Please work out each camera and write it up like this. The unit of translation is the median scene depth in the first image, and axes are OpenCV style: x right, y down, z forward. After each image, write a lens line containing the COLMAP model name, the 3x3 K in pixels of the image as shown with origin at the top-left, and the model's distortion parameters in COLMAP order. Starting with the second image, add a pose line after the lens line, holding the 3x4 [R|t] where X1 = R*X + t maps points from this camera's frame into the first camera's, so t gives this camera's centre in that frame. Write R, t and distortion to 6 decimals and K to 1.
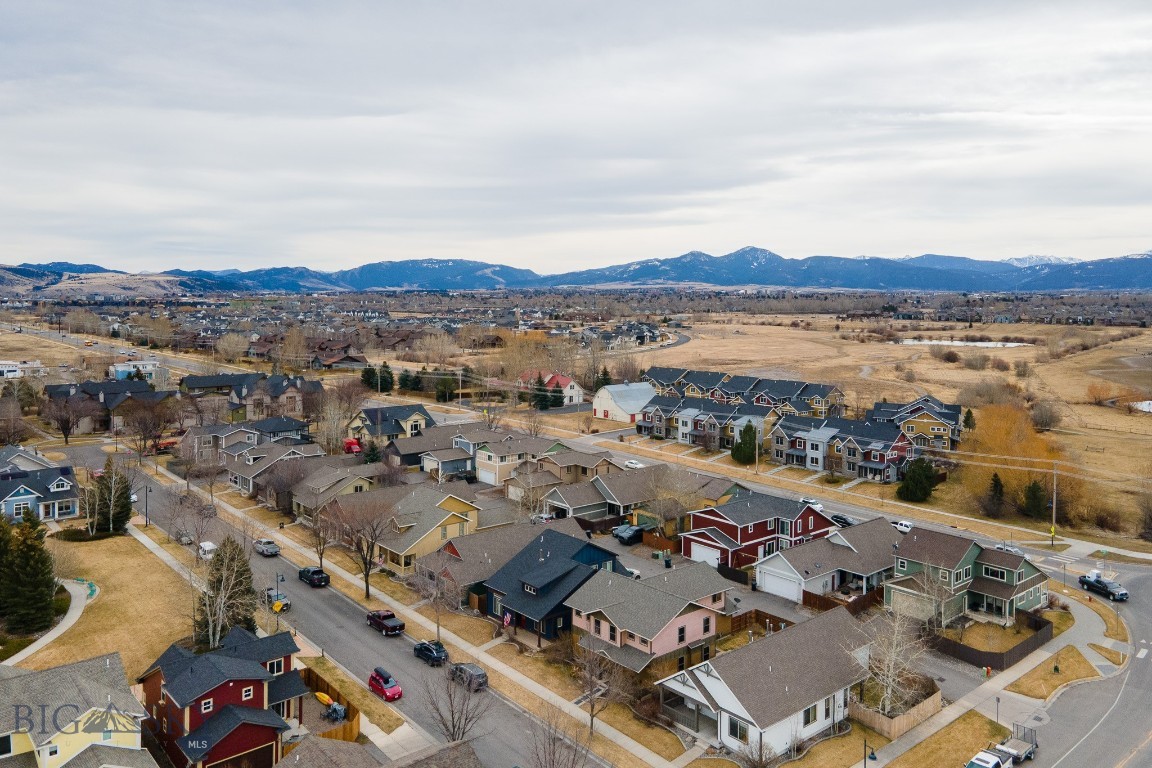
lens RADIAL K [[859.3, 0, 582.0], [0, 859.3, 285.0], [0, 0, 1]] dist [0.054446, 0.001670]
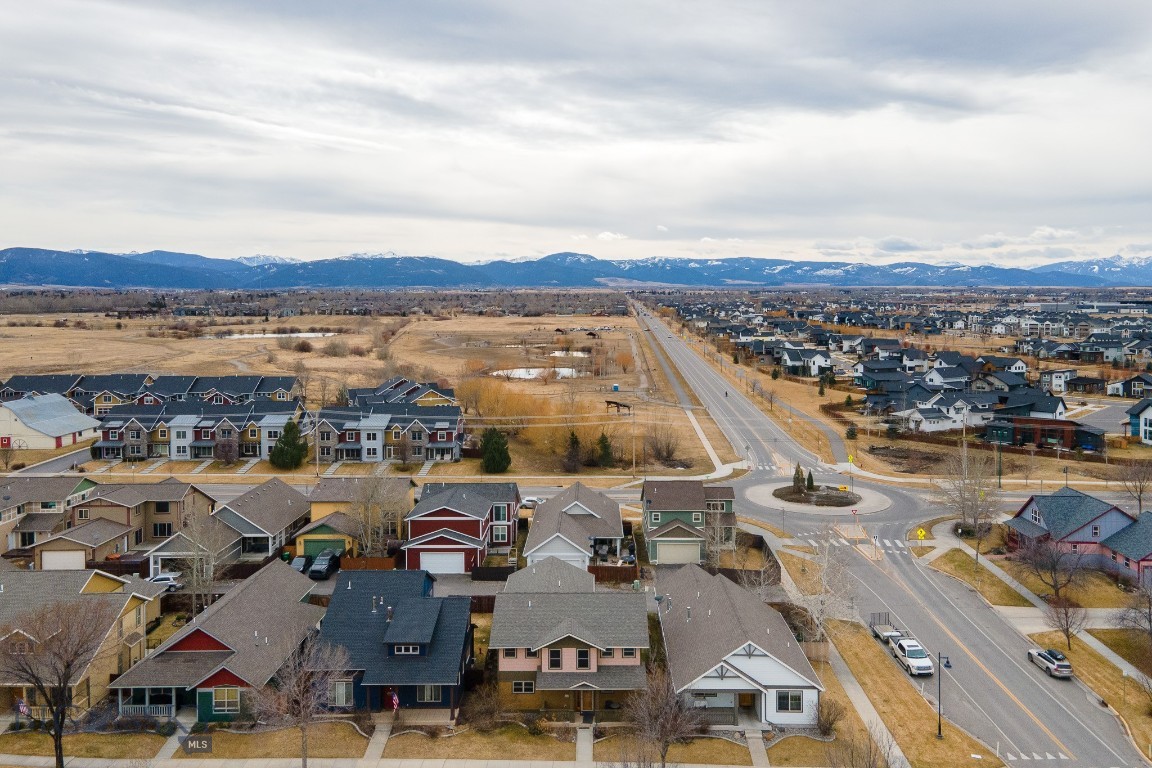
lens RADIAL K [[859.3, 0, 582.0], [0, 859.3, 285.0], [0, 0, 1]] dist [0.054446, 0.001670]
pose [[0.658823, 0.005004, 0.752281, -0.240878], [-0.005878, 0.999982, -0.001504, 0.022017], [-0.752275, -0.003430, 0.658841, 0.194061]]
